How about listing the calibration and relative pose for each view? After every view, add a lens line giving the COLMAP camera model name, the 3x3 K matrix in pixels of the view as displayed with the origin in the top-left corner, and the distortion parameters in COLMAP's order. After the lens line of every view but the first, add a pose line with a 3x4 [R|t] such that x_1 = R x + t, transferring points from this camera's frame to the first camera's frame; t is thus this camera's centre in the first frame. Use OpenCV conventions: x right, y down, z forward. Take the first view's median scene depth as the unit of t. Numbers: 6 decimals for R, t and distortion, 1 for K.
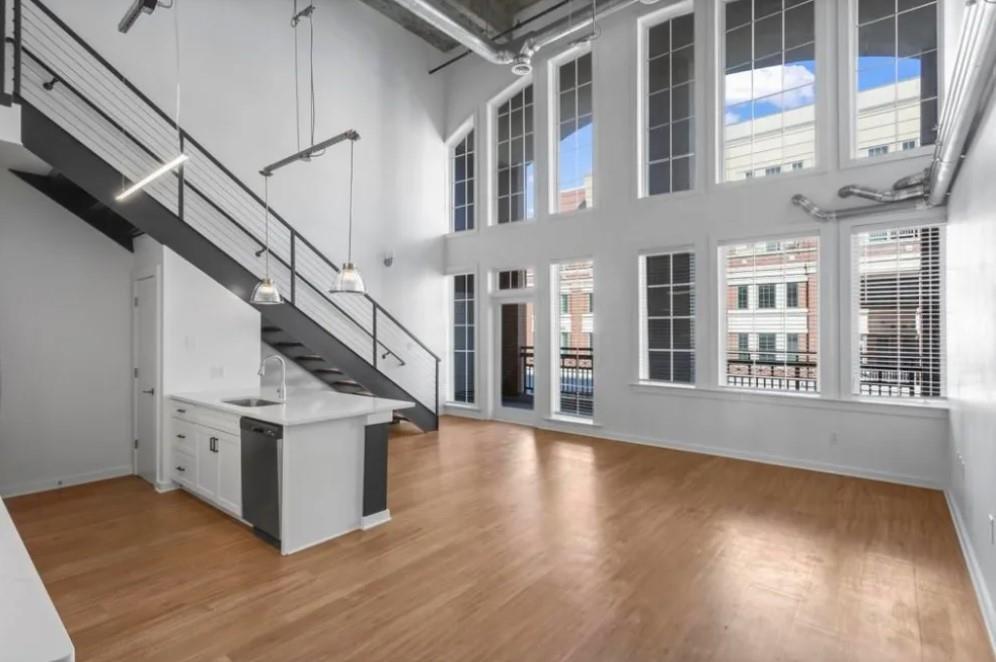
lens RADIAL K [[466.9, 0, 497.5], [0, 466.9, 331.1], [0, 0, 1]] dist [-0.010075, 0.002430]
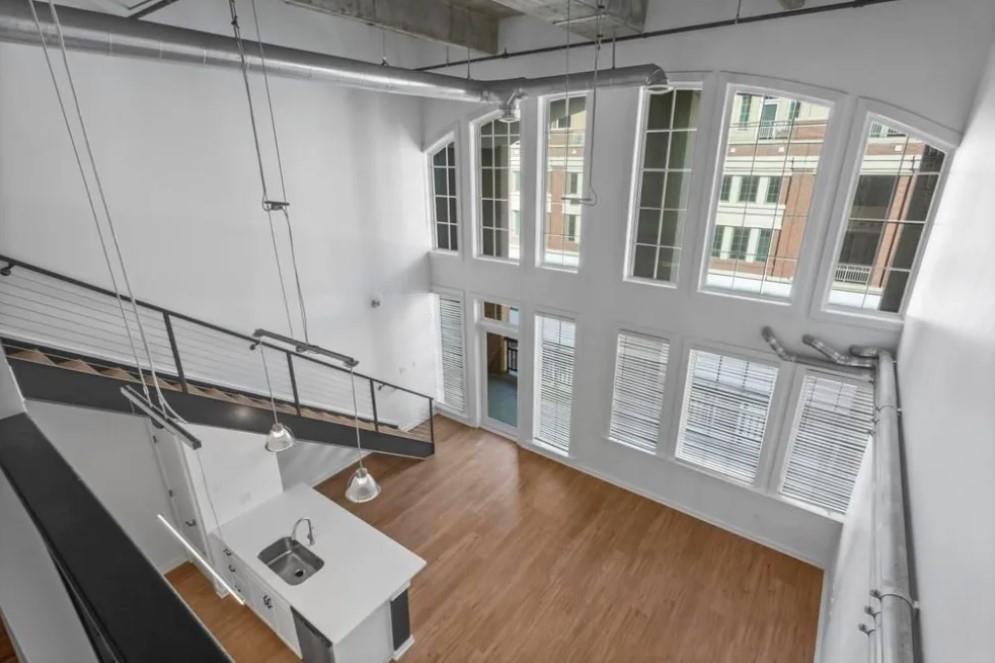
lens RADIAL K [[466.5, 0, 501.4], [0, 466.5, 323.4], [0, 0, 1]] dist [-0.010075, 0.002430]
pose [[0.998407, -0.019707, 0.052869, -0.014931], [0.000581, 0.940560, 0.339628, -0.425217], [-0.056420, -0.339056, 0.939073, 0.019884]]
